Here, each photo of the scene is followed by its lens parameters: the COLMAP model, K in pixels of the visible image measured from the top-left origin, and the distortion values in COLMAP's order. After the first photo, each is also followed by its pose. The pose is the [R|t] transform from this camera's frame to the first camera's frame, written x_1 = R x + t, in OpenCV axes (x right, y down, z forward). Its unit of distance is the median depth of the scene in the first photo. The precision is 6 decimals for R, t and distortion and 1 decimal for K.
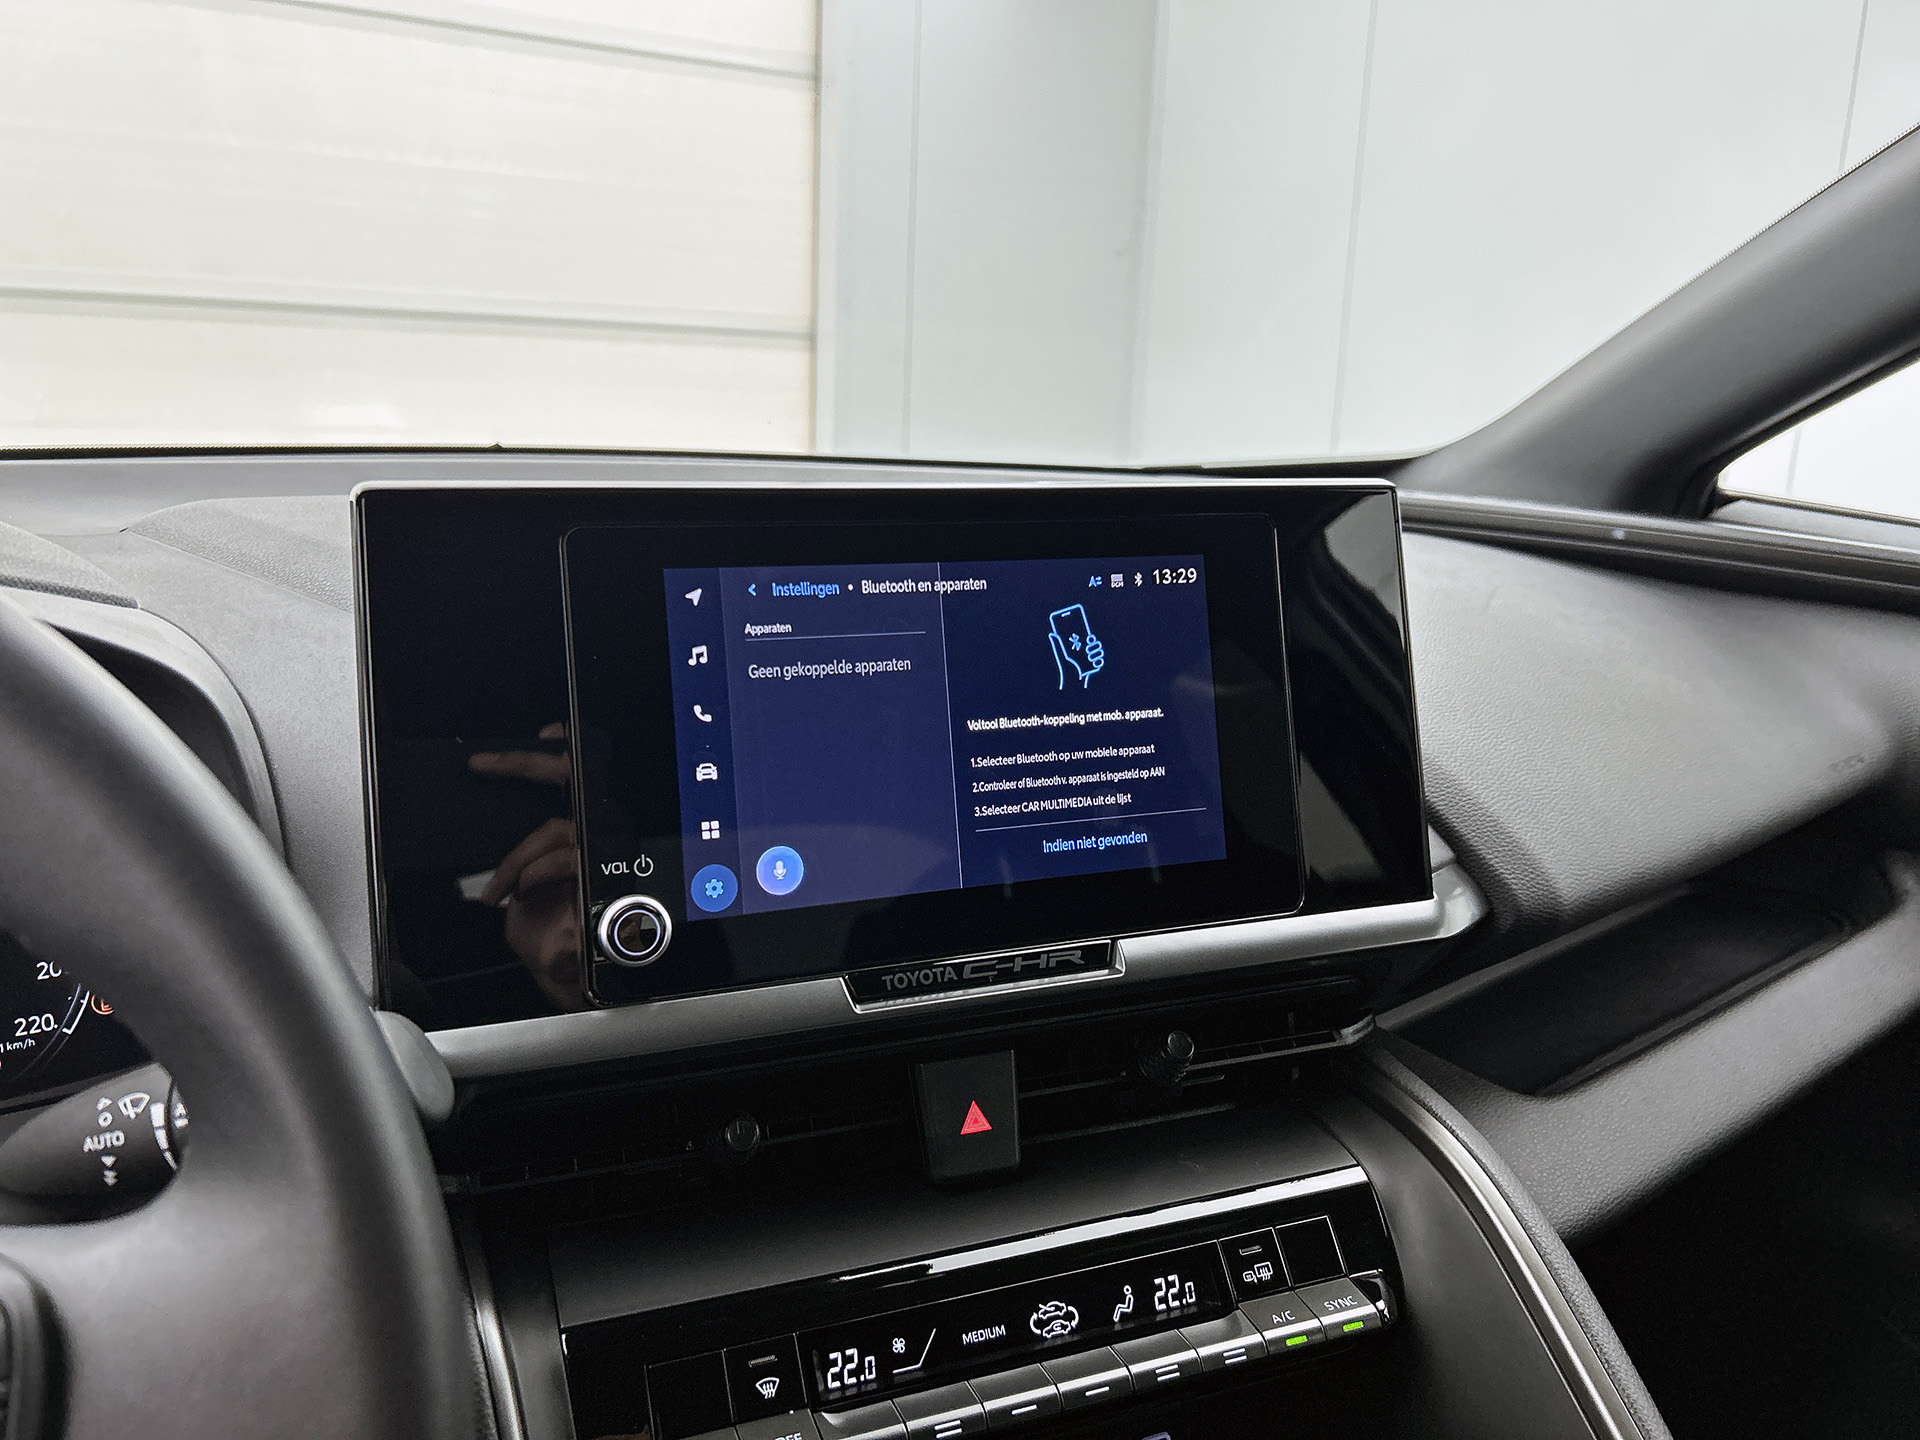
lens RADIAL K [[1459.9, 0, 950.1], [0, 1459.9, 701.0], [0, 0, 1]] dist [0.045342, -0.055431]
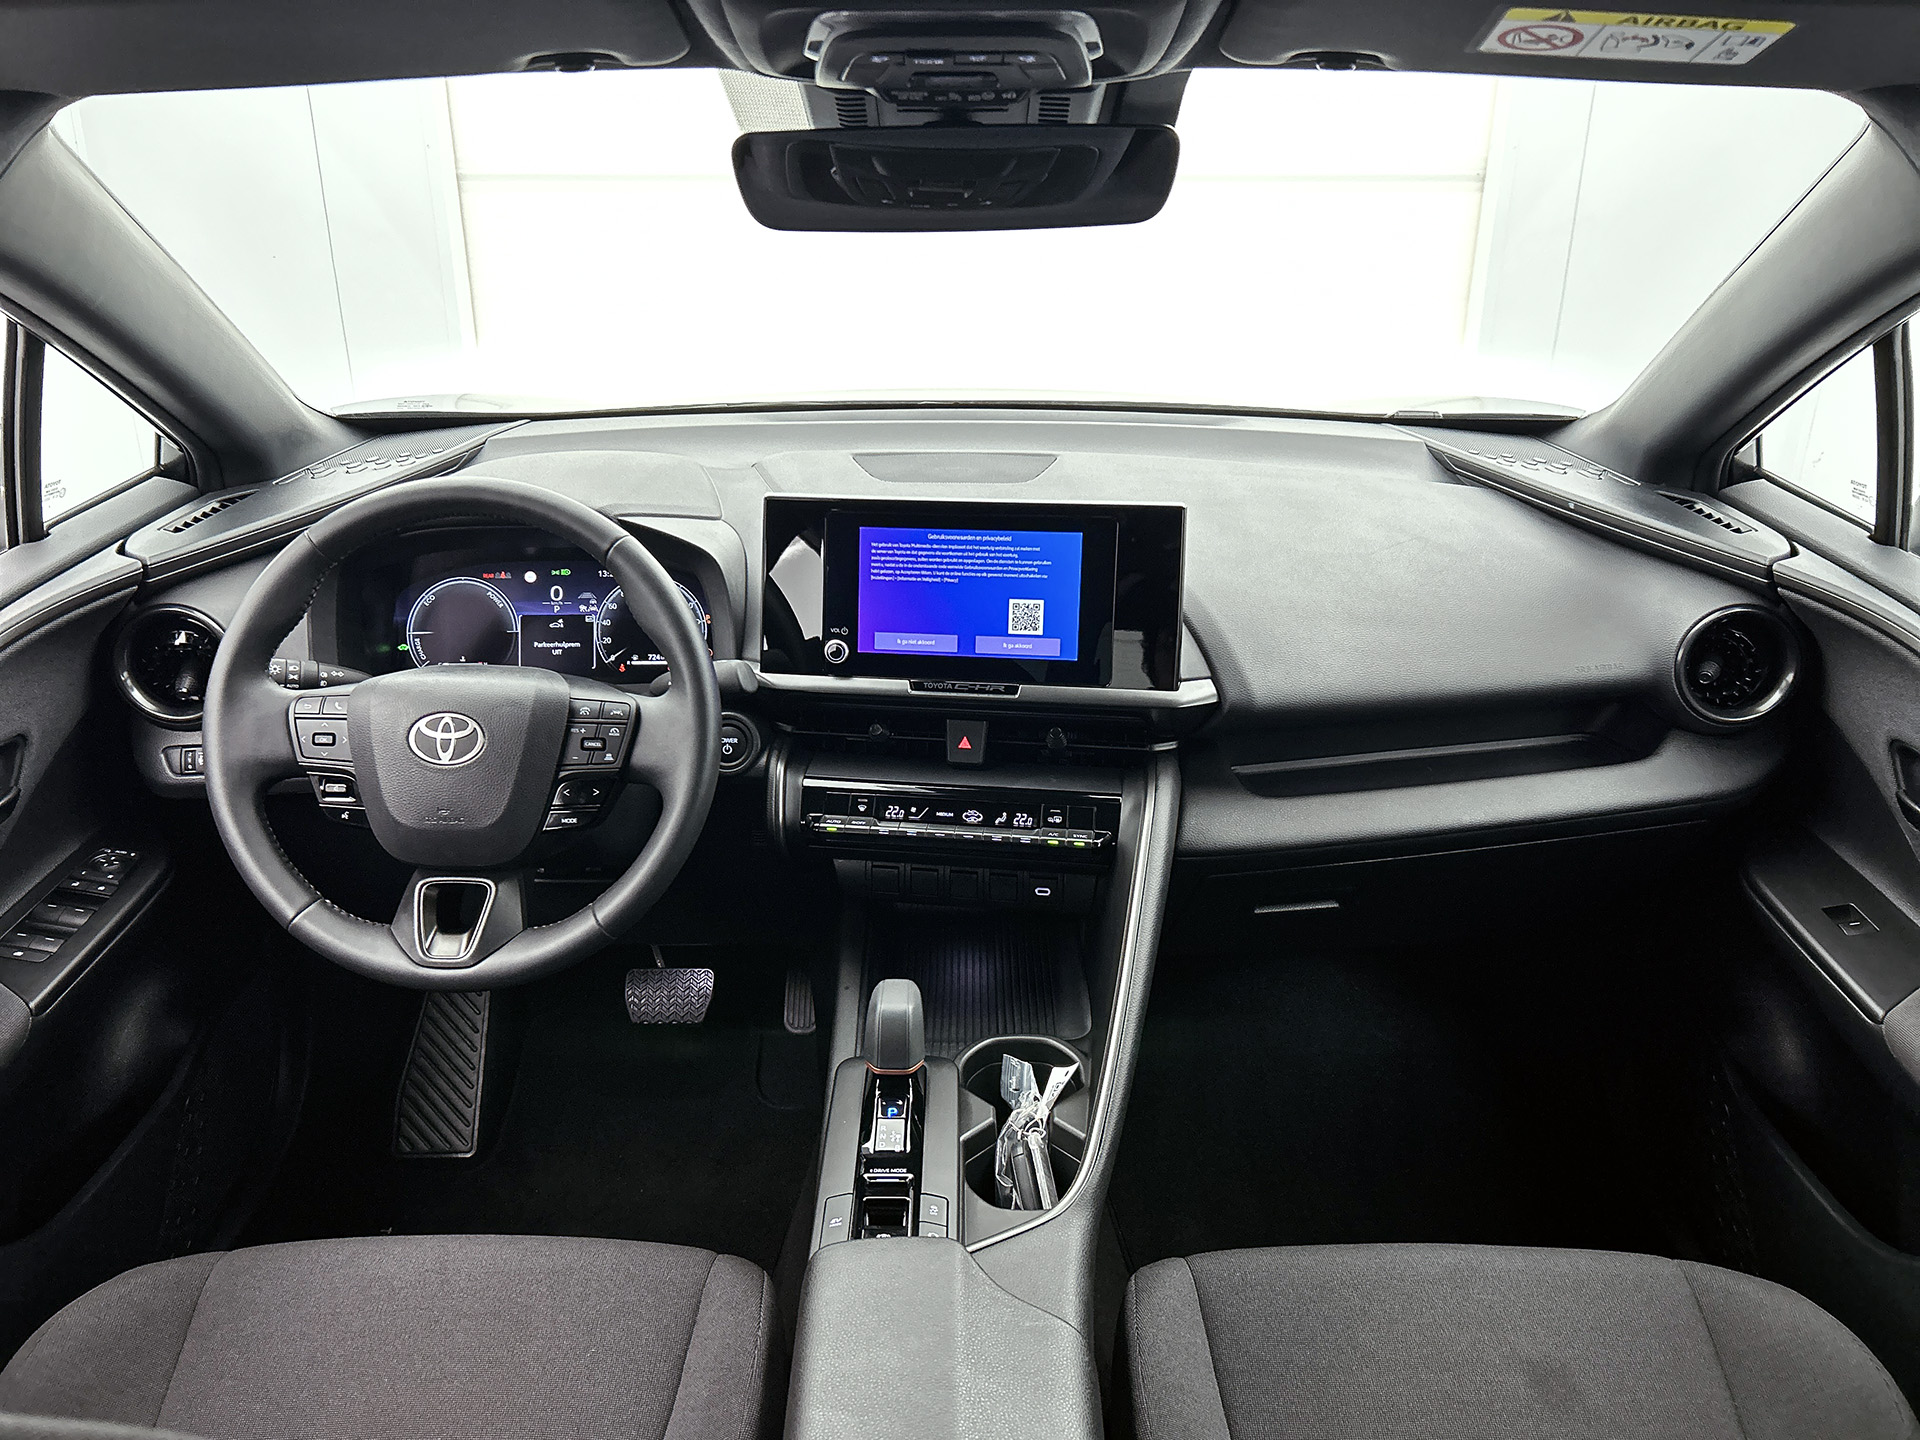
lens RADIAL K [[1459.9, 0, 977.9], [0, 1459.9, 730.3], [0, 0, 1]] dist [0.045342, -0.055431]
pose [[0.871377, 0.162057, -0.463075, 1.266984], [-0.081582, 0.978592, 0.188951, -0.238219], [0.483783, -0.126869, 0.865944, -1.272735]]
